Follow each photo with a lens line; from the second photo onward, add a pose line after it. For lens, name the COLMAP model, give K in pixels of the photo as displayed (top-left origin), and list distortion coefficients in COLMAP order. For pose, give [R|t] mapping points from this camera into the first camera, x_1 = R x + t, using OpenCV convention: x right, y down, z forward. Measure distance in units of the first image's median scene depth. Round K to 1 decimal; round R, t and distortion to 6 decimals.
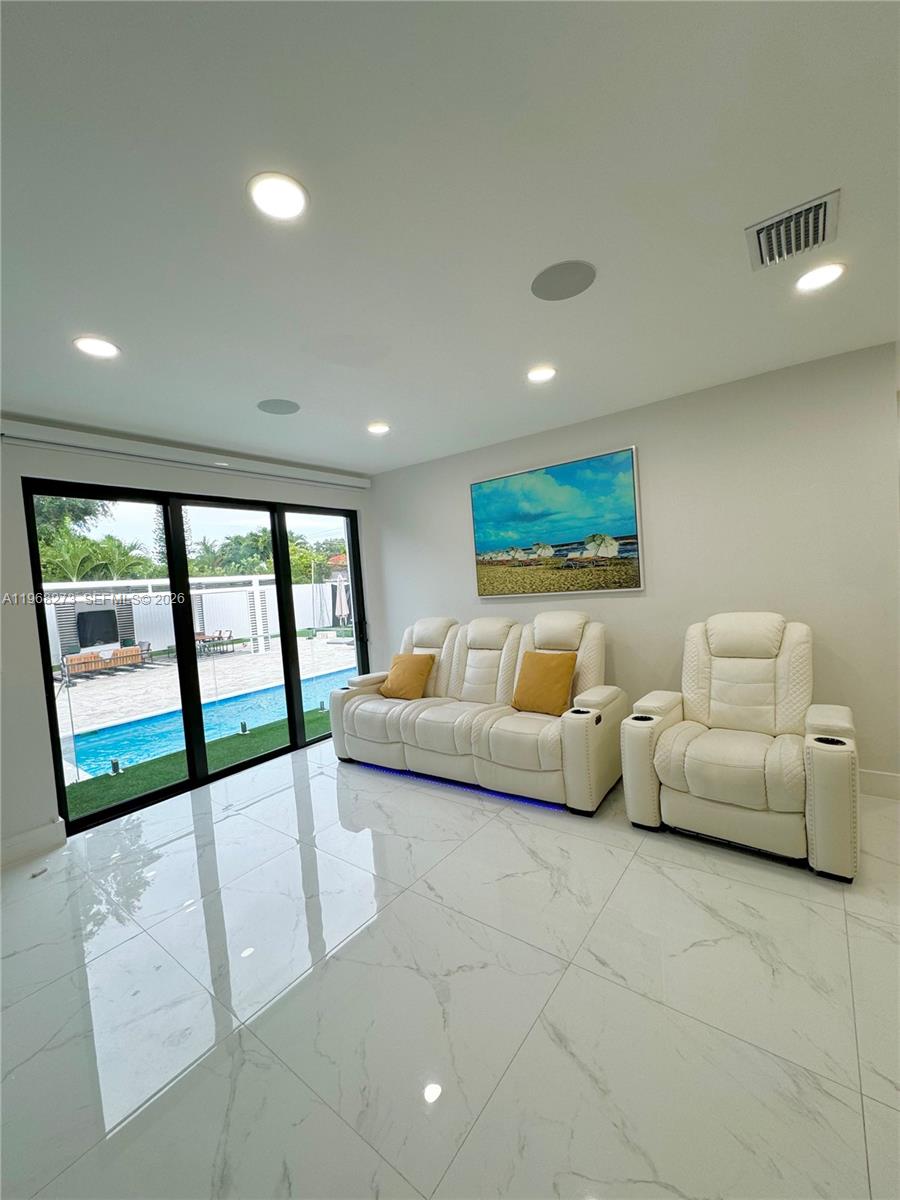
lens RADIAL K [[478.5, 0, 448.6], [0, 478.5, 601.4], [0, 0, 1]] dist [-0.001905, 0.001840]
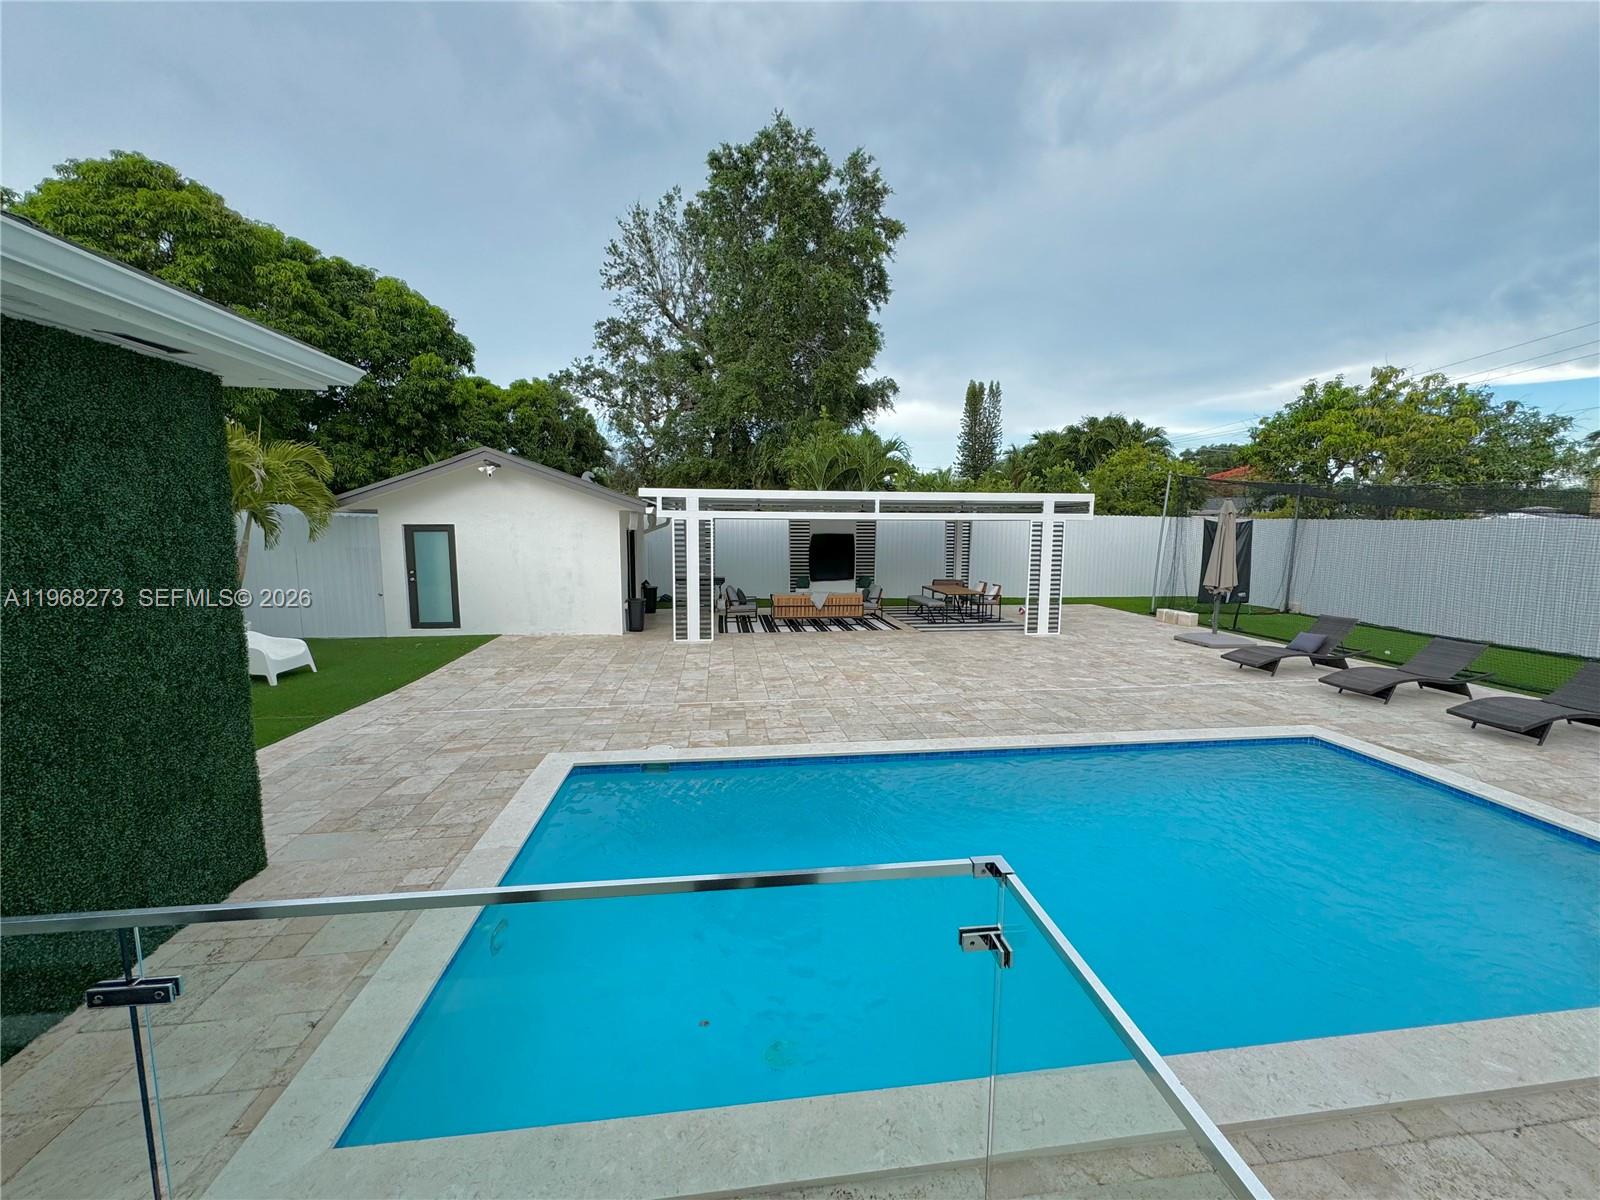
lens RADIAL K [[638.0, 0, 803.8], [0, 638.0, 595.8], [0, 0, 1]] dist [-0.001905, 0.001840]
pose [[0.699681, 0.155262, -0.697381, -0.065647], [-0.088044, 0.987399, 0.131496, -0.008891], [0.709010, -0.030605, 0.704534, 0.248115]]
